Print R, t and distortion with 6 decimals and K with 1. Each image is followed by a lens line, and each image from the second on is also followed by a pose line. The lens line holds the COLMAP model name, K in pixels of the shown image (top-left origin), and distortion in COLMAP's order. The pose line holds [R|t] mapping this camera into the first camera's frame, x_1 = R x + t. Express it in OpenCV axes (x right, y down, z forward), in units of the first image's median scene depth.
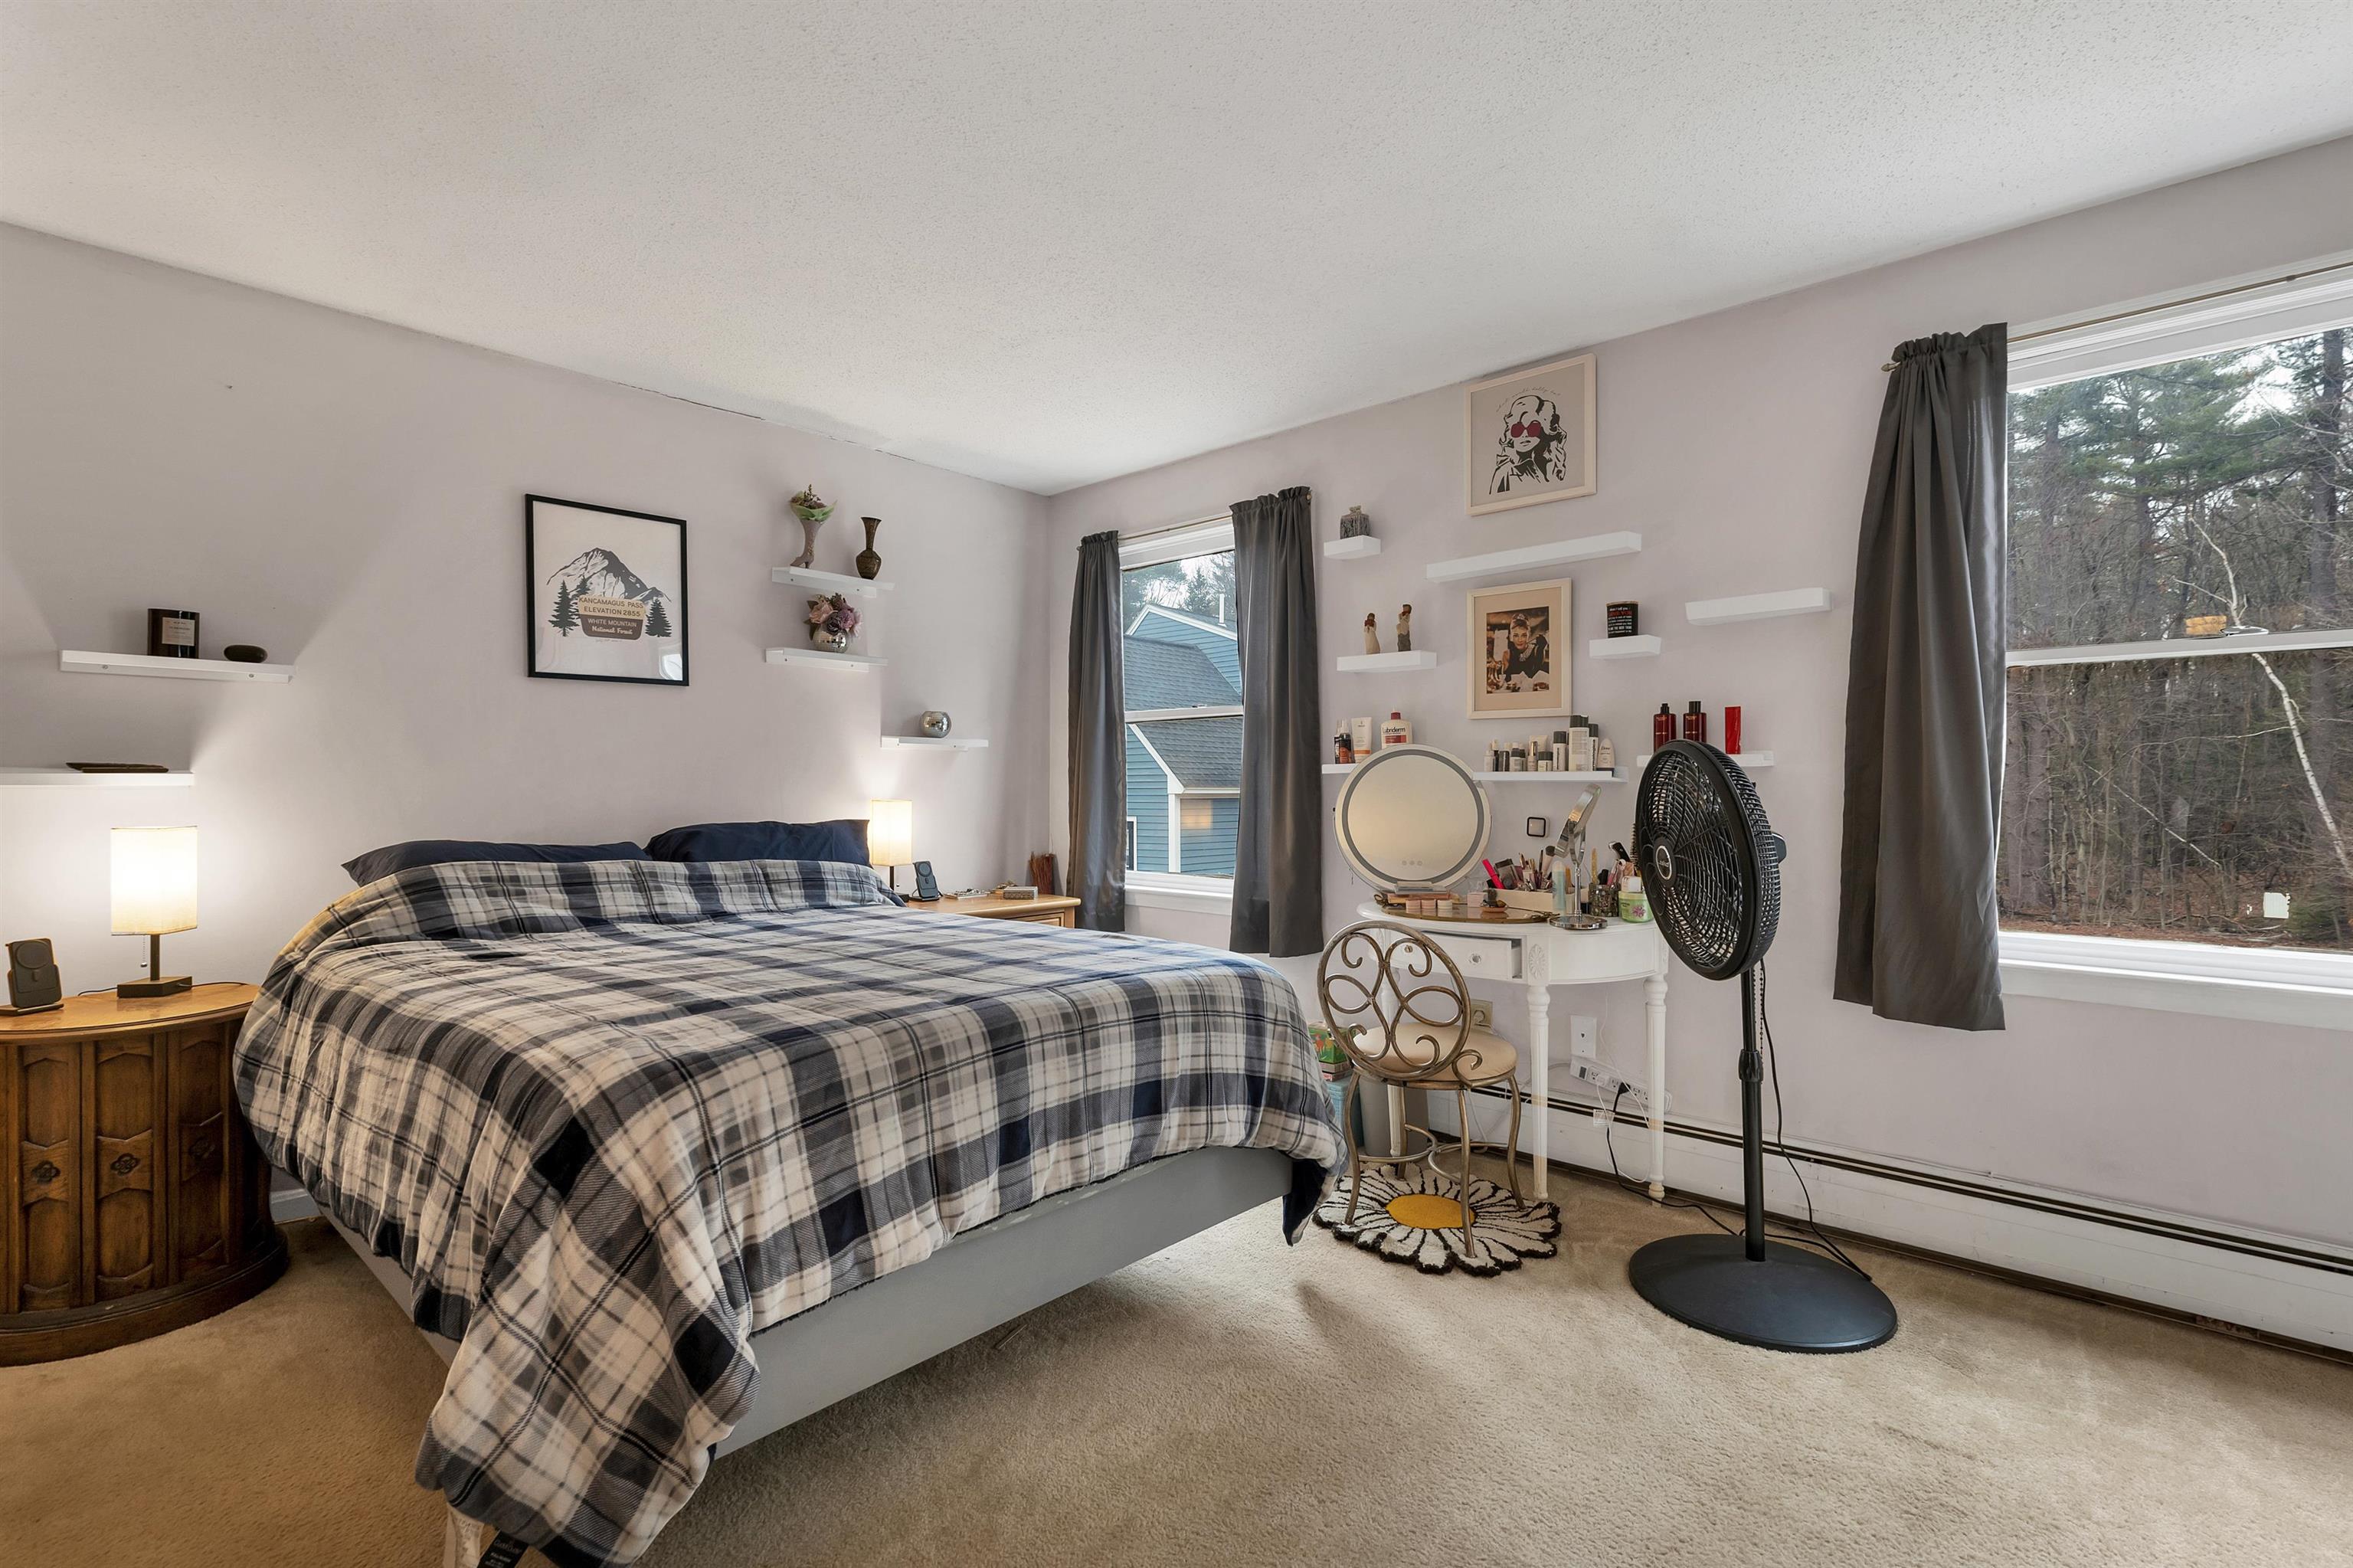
lens RADIAL K [[1079.3, 0, 1128.1], [0, 1079.3, 784.2], [0, 0, 1]] dist [-0.001254, 0.000093]
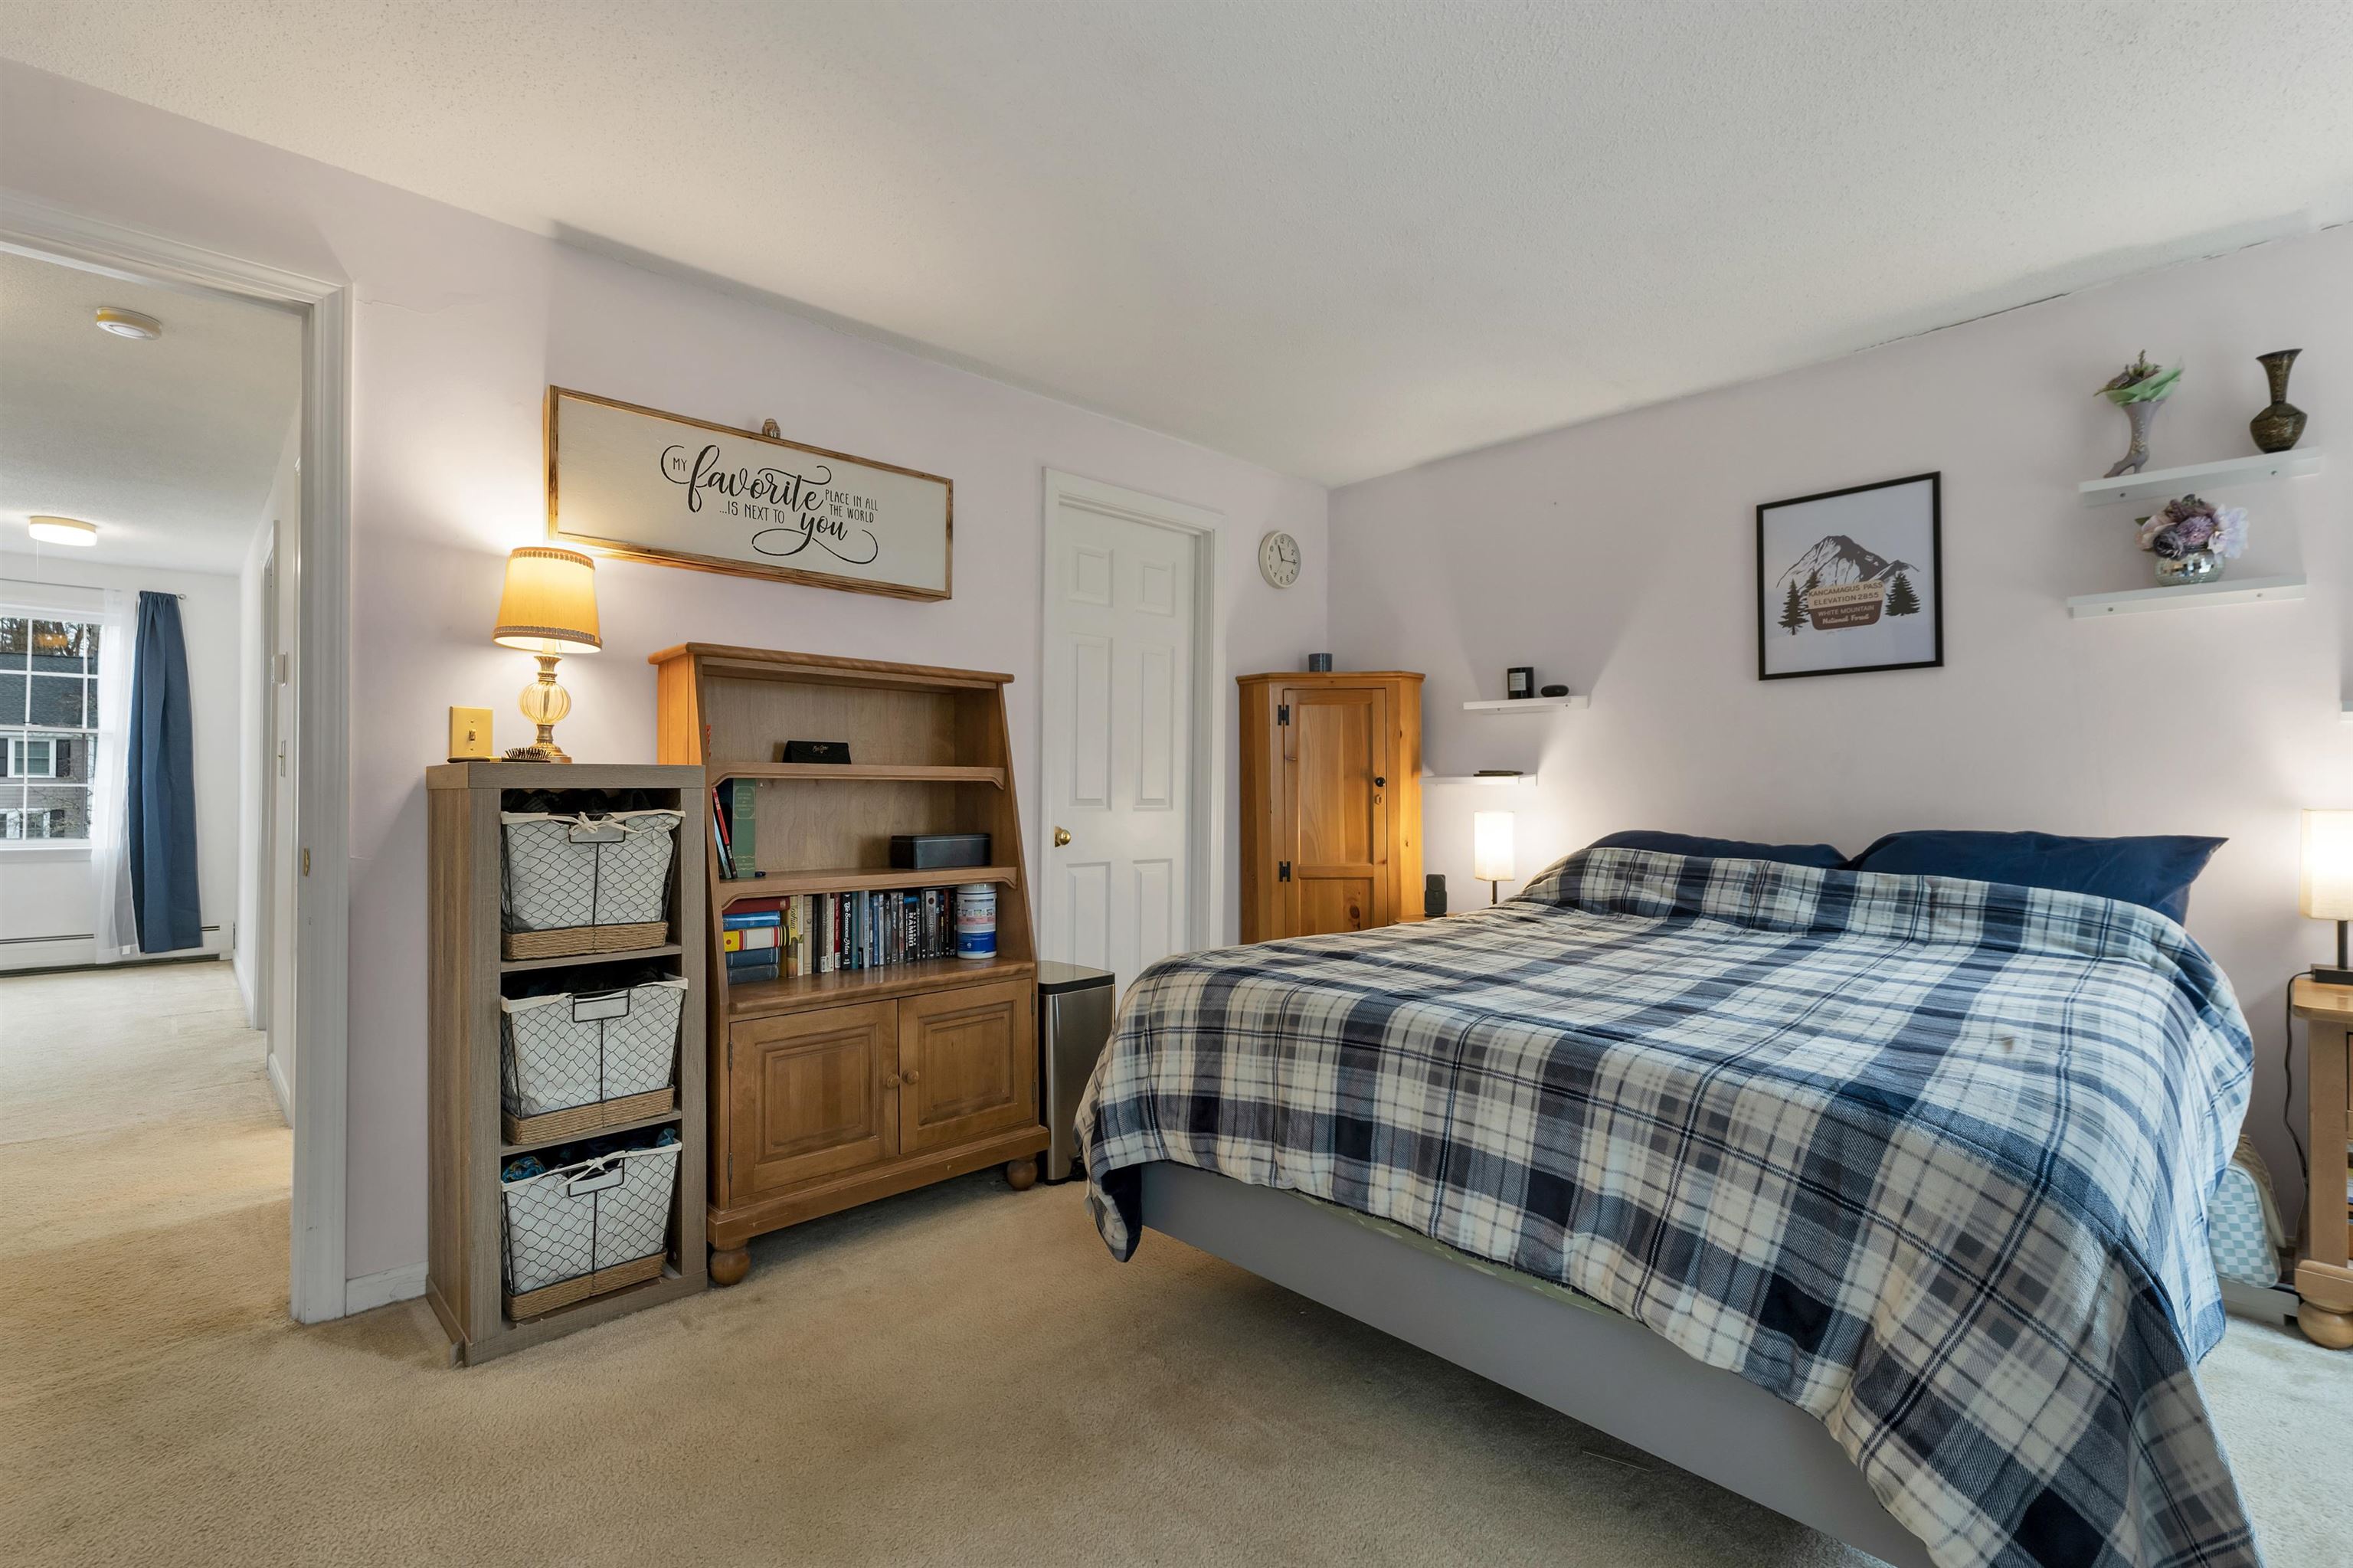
lens RADIAL K [[1030.9, 0, 1170.7], [0, 1030.9, 784.8], [0, 0, 1]] dist [-0.000308, -0.000081]
pose [[-0.047277, -0.001285, -0.998881, 0.508407], [-0.000856, 0.999999, -0.001246, 0.003469], [0.998881, 0.000796, -0.047278, 0.522510]]
